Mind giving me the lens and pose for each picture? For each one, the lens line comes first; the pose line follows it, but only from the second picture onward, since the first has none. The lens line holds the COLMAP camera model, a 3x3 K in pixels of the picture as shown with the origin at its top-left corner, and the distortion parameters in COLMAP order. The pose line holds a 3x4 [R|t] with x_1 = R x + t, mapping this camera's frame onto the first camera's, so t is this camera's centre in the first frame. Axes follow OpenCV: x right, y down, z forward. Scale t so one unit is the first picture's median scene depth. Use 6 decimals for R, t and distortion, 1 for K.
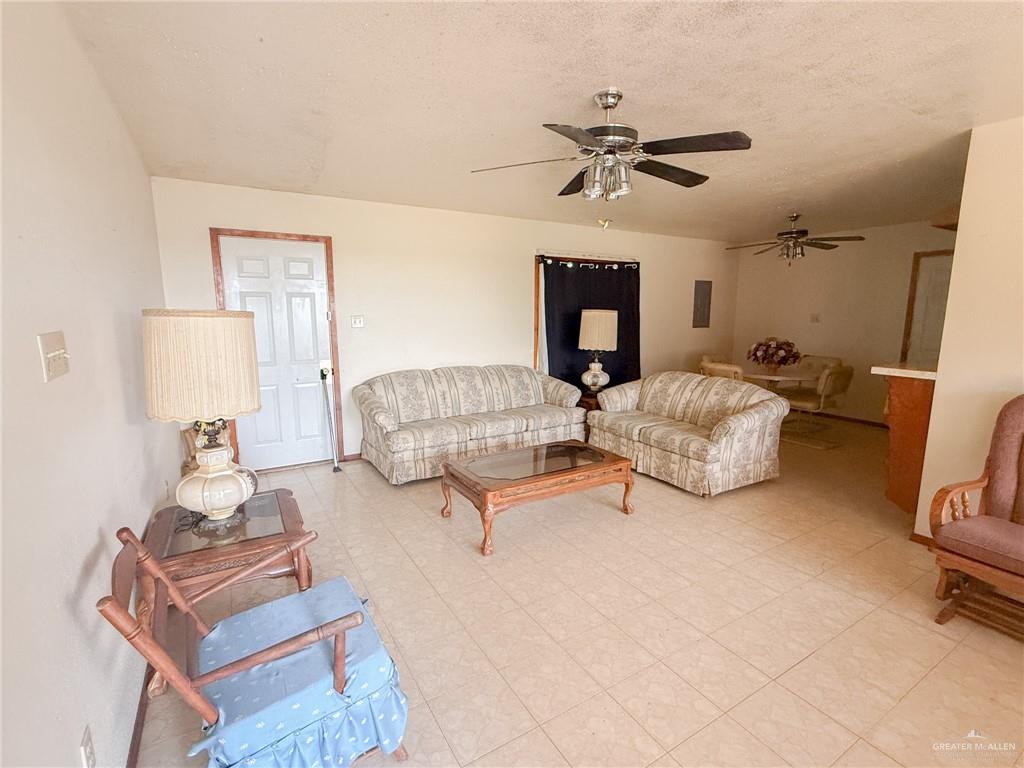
lens RADIAL K [[477.1, 0, 509.3], [0, 477.1, 384.9], [0, 0, 1]] dist [-0.000332, 0.000554]
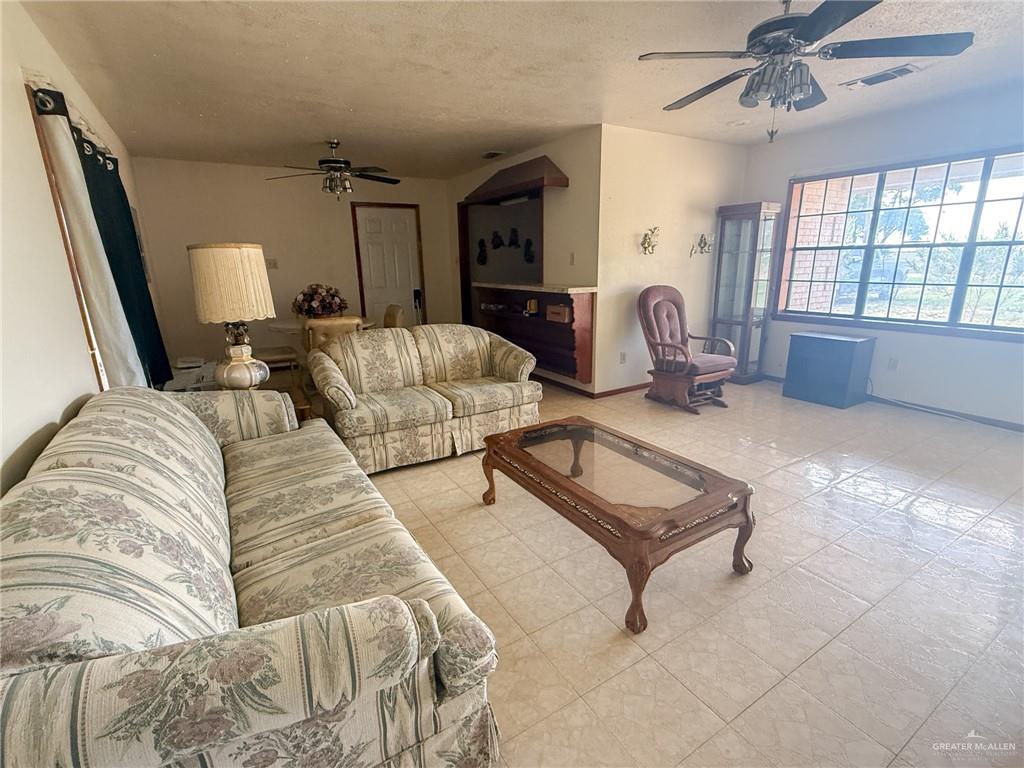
lens RADIAL K [[477.1, 0, 509.3], [0, 477.1, 384.9], [0, 0, 1]] dist [-0.000332, 0.000554]
pose [[0.000405, -0.257543, 0.966267, -0.427434], [0.172147, 0.951860, 0.253631, -0.104598], [-0.985071, 0.166237, 0.044720, 0.805958]]
